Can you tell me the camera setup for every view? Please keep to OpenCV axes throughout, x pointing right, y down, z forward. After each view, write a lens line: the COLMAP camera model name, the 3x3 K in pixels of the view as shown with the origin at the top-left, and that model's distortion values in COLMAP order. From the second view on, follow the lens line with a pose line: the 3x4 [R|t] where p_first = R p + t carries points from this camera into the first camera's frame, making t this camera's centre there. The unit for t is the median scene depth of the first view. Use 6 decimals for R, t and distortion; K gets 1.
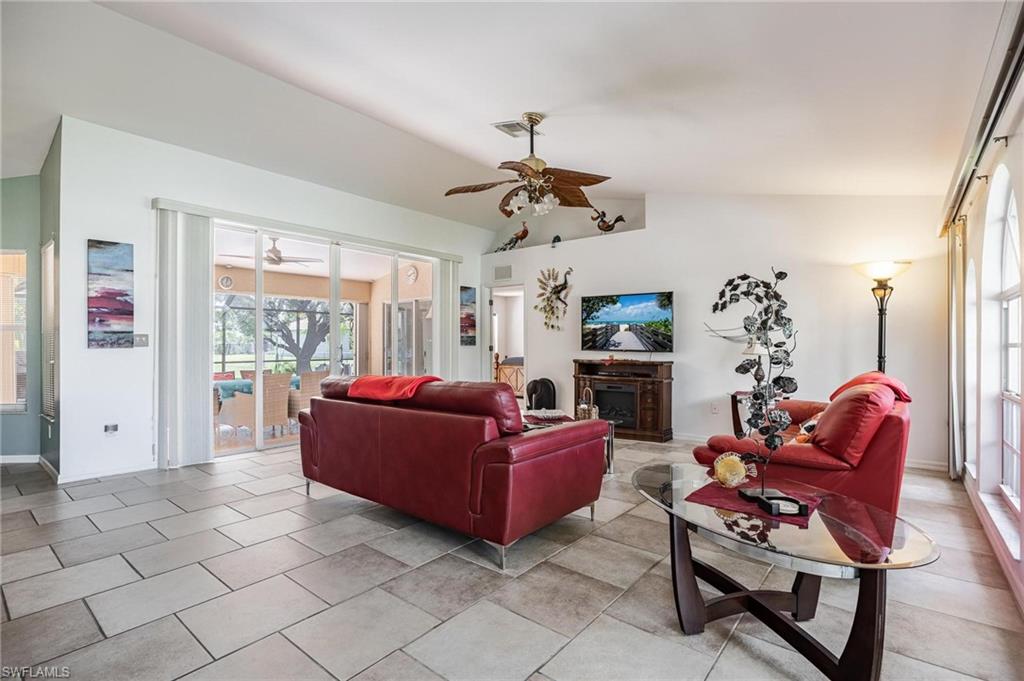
lens RADIAL K [[479.3, 0, 518.0], [0, 479.3, 343.8], [0, 0, 1]] dist [-0.016351, 0.000089]
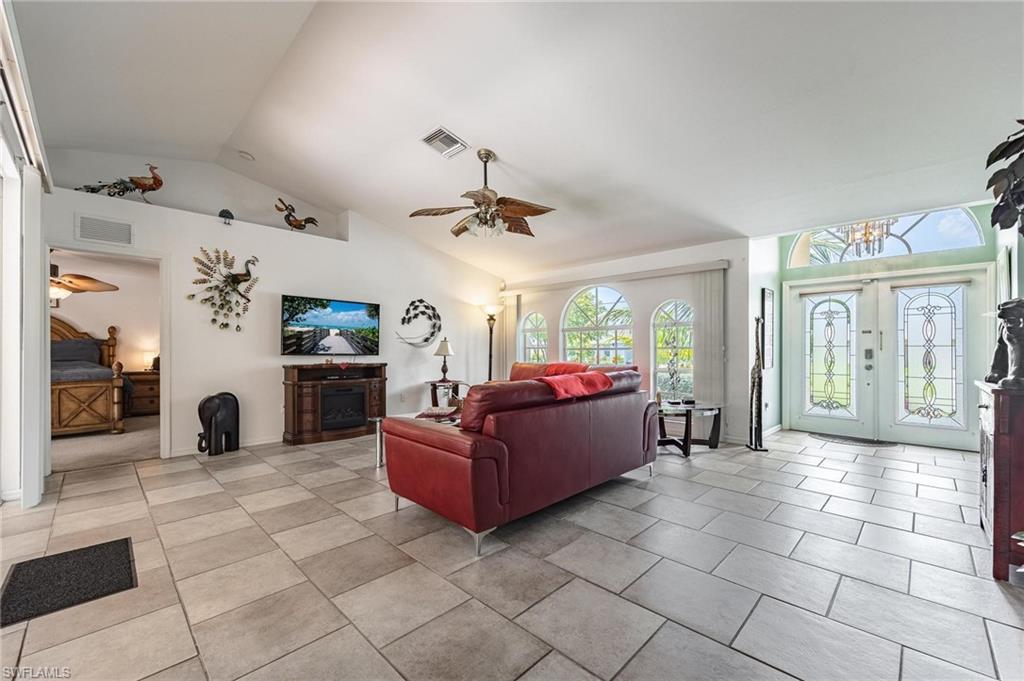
lens RADIAL K [[412.0, 0, 519.1], [0, 412.0, 348.7], [0, 0, 1]] dist [0.002749, 0.000514]
pose [[0.096156, 0.003163, 0.995361, -0.607419], [-0.000736, 0.999995, -0.003106, 0.003682], [-0.995366, -0.000434, 0.096158, 0.510982]]
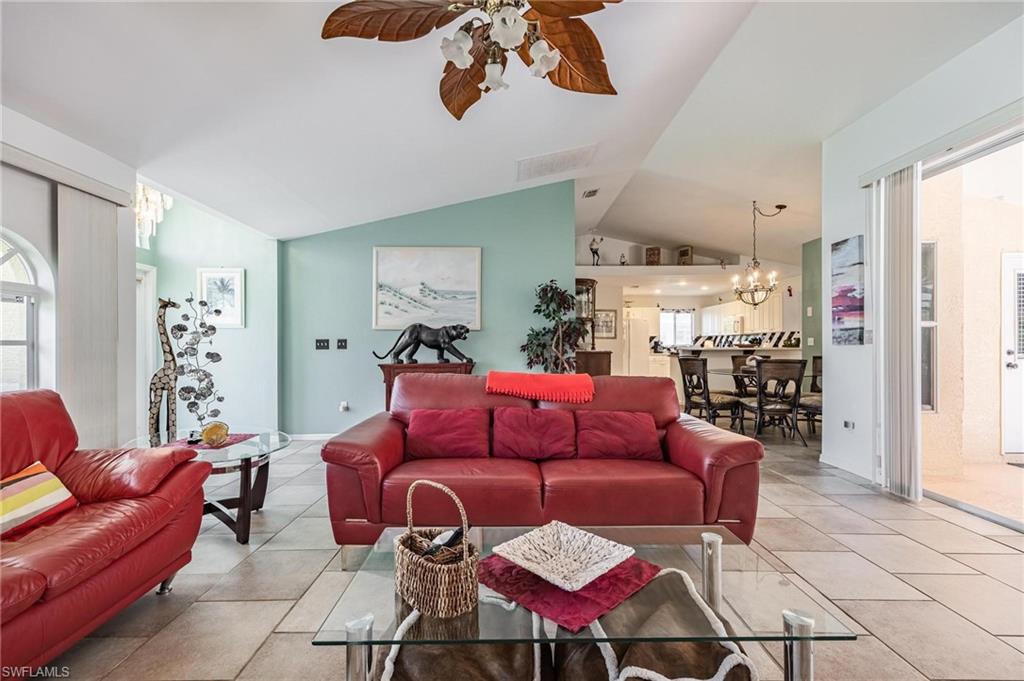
lens RADIAL K [[443.1, 0, 501.9], [0, 443.1, 348.2], [0, 0, 1]] dist [0.004510, 0.000961]
pose [[-0.788842, 0.007609, -0.614549, 0.190473], [0.005096, 0.999970, 0.005839, 0.003912], [0.614575, 0.001474, -0.788857, 0.839057]]
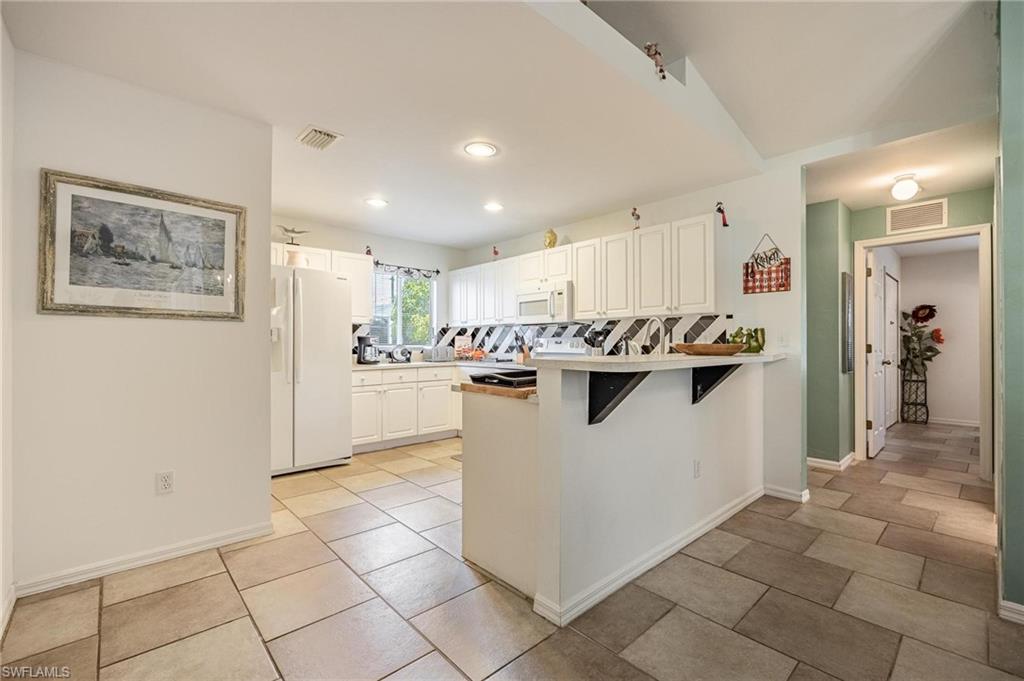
lens RADIAL K [[438.2, 0, 510.4], [0, 438.2, 340.9], [0, 0, 1]] dist [-0.002556, 0.001283]
pose [[-0.163942, -0.005406, -0.986455, -0.726654], [0.000131, 0.999985, -0.005502, 0.002495], [0.986470, -0.001032, -0.163939, 0.165584]]
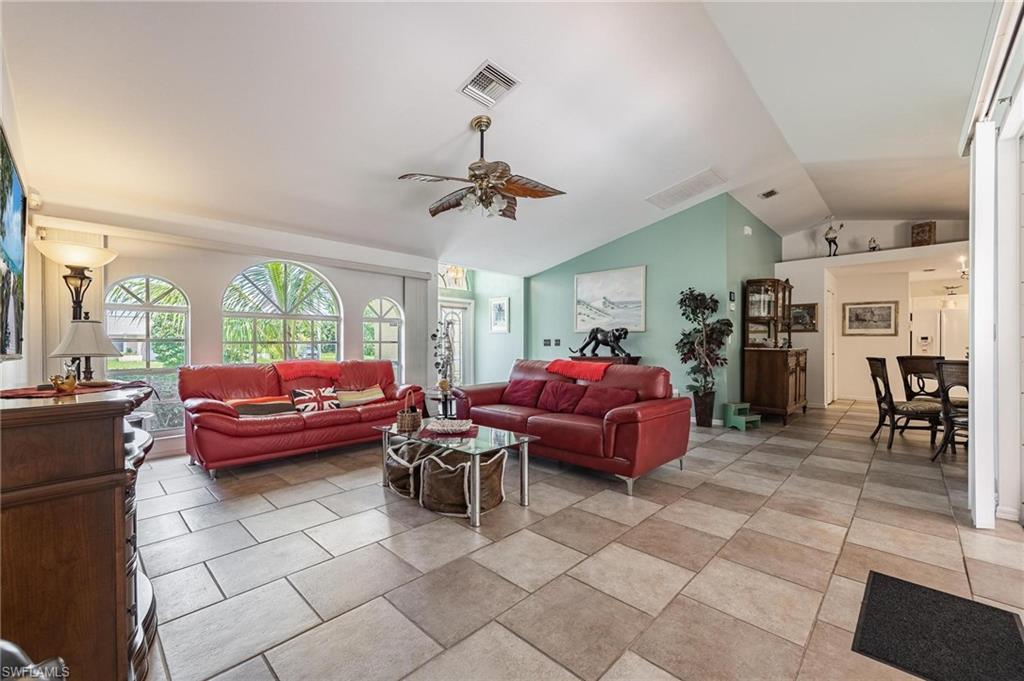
lens RADIAL K [[412.0, 0, 507.2], [0, 412.0, 352.9], [0, 0, 1]] dist [0.002749, 0.000514]
pose [[-0.994348, 0.000555, 0.106167, -0.078062], [0.002583, 0.999817, 0.018964, 0.006168], [-0.106137, 0.019131, -0.994167, 1.173125]]
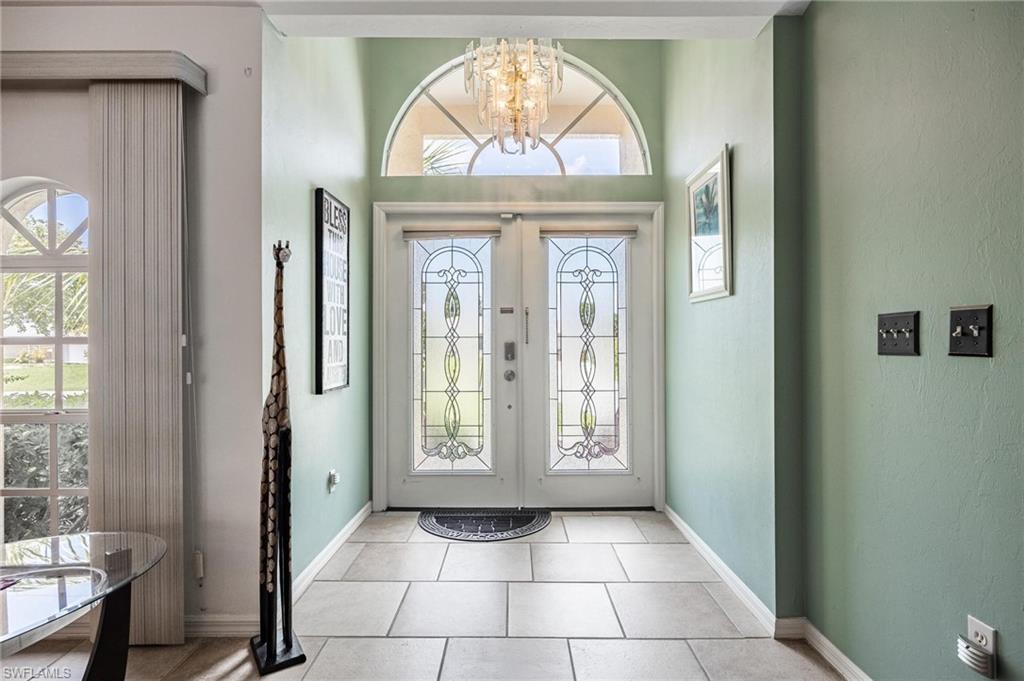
lens RADIAL K [[509.1, 0, 515.2], [0, 509.1, 342.4], [0, 0, 1]] dist [0.000953, 0.000359]
pose [[-0.632220, 0.005602, 0.774769, -0.138577], [0.005881, 0.999980, -0.002431, 0.002829], [-0.774767, 0.003020, -0.632240, 0.232867]]
